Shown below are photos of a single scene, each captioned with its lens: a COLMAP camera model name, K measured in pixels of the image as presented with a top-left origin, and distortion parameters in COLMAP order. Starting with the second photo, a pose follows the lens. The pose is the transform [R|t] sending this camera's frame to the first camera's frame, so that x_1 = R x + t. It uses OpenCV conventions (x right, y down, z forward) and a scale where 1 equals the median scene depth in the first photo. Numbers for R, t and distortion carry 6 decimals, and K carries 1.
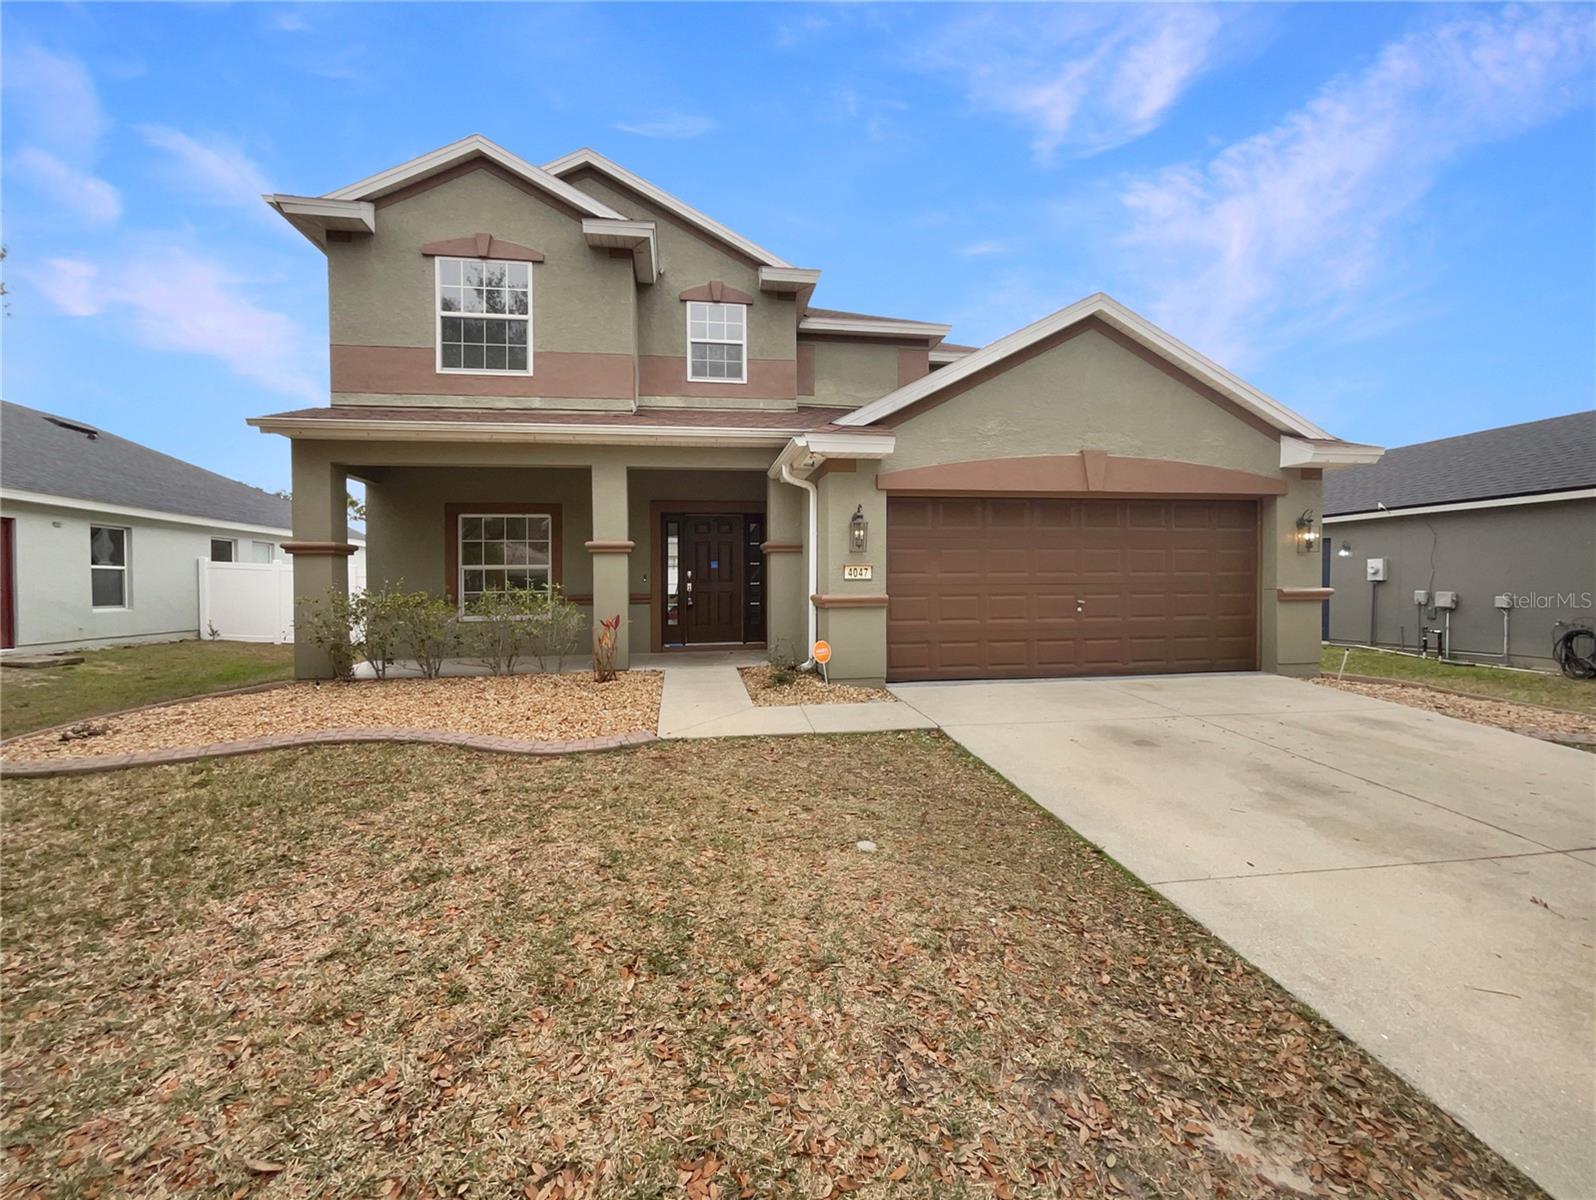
lens RADIAL K [[647.3, 0, 798.0], [0, 647.3, 600.0], [0, 0, 1]] dist [0.000356, 0.000266]
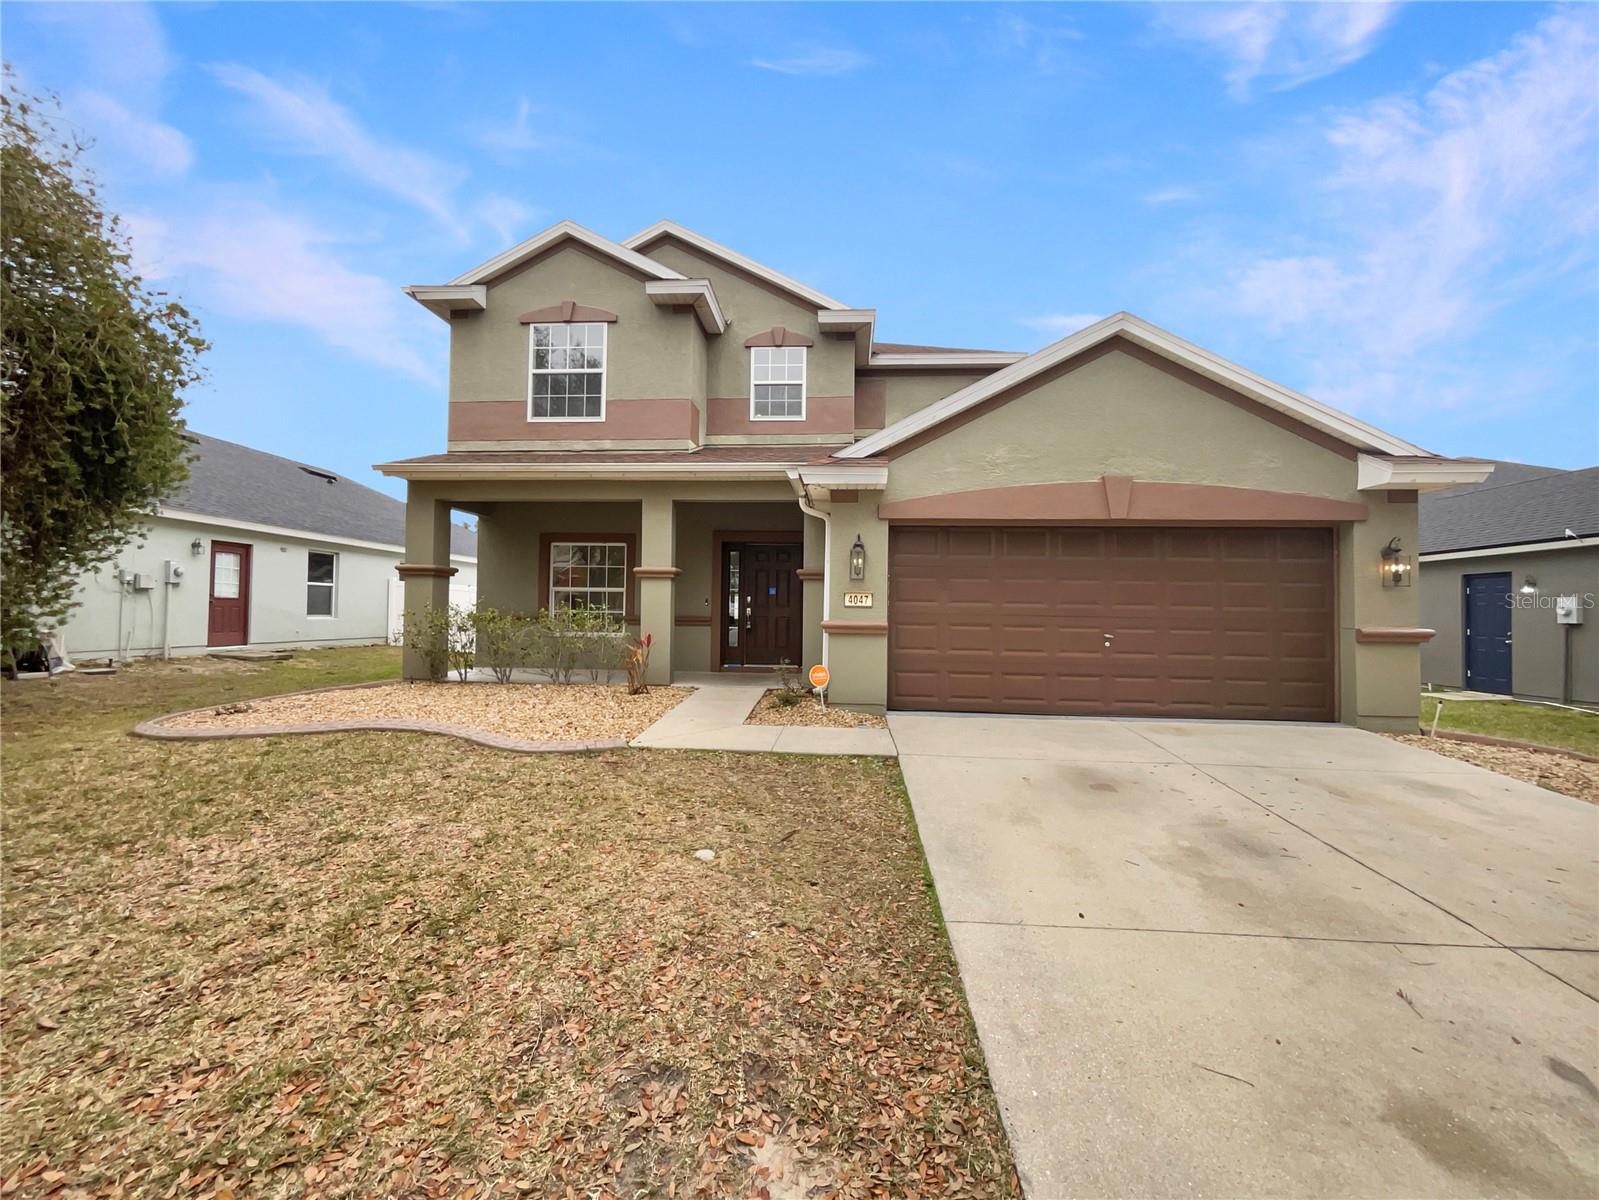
lens RADIAL K [[632.8, 0, 795.8], [0, 632.8, 604.3], [0, 0, 1]] dist [0.003280, 0.000791]
pose [[0.975838, 0.021887, -0.217395, 0.183646], [-0.029538, 0.999051, -0.032006, -0.000179], [0.216488, 0.037654, 0.975559, 0.001459]]
